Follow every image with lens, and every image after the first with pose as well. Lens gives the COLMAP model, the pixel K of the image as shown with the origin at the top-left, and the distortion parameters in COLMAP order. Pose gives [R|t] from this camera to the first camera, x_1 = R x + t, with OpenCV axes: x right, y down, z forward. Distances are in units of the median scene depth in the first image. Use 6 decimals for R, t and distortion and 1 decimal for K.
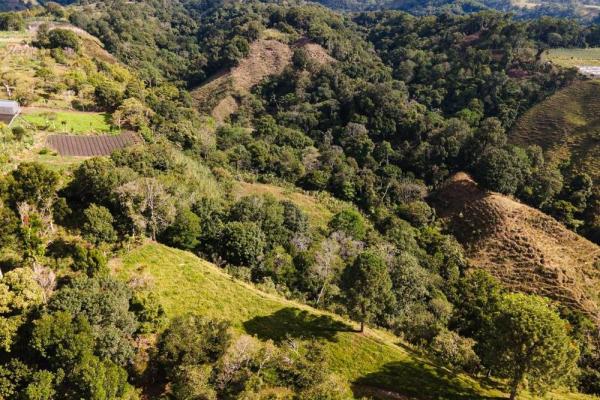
lens RADIAL K [[431.9, 0, 296.7], [0, 431.9, 196.7], [0, 0, 1]] dist [0.028897, 0.013813]
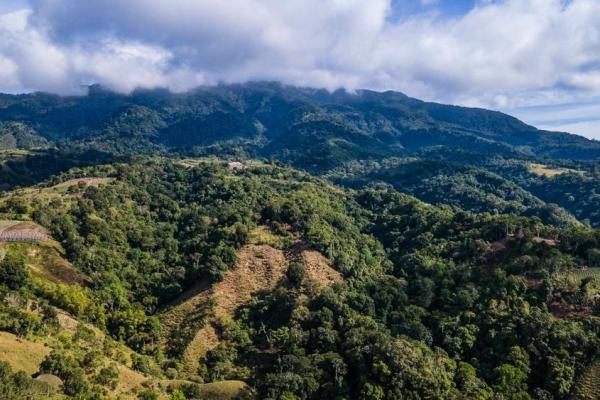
lens RADIAL K [[512.8, 0, 293.6], [0, 512.8, 202.7], [0, 0, 1]] dist [0.011195, 0.033457]
pose [[0.999988, 0.004825, 0.001049, 0.001630], [-0.004249, 0.949109, -0.314919, -0.146292], [-0.002515, 0.314910, 0.949118, 0.021746]]
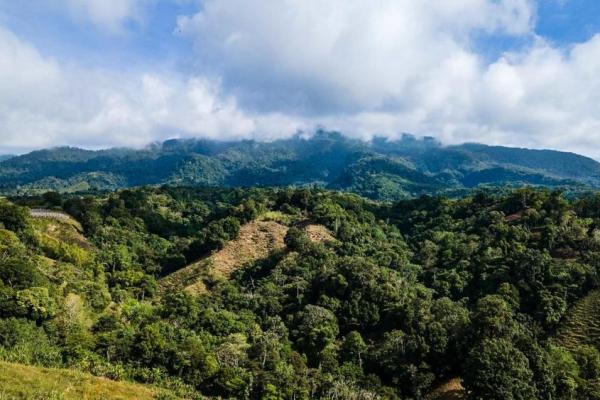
lens RADIAL K [[512.8, 0, 293.4], [0, 512.8, 205.5], [0, 0, 1]] dist [0.011195, 0.033457]
pose [[0.991952, -0.011044, -0.126135, 0.137870], [-0.041096, 0.914174, -0.403232, 0.016345], [0.119762, 0.405170, 0.906363, 0.096533]]
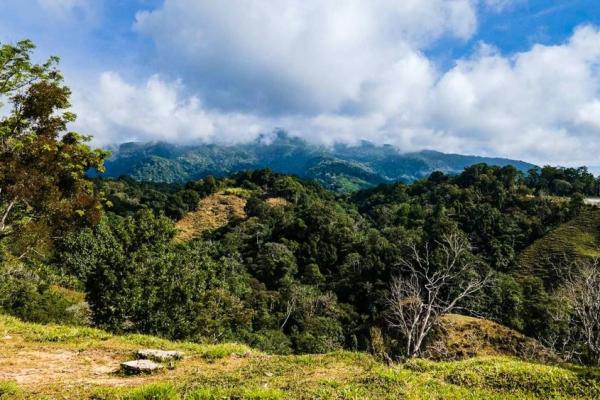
lens RADIAL K [[512.8, 0, 293.1], [0, 512.8, 200.8], [0, 0, 1]] dist [0.011195, 0.033457]
pose [[0.998721, -0.007208, -0.050036, 0.138710], [-0.014844, 0.904335, -0.426566, 0.089093], [0.048324, 0.426763, 0.903071, 0.122812]]
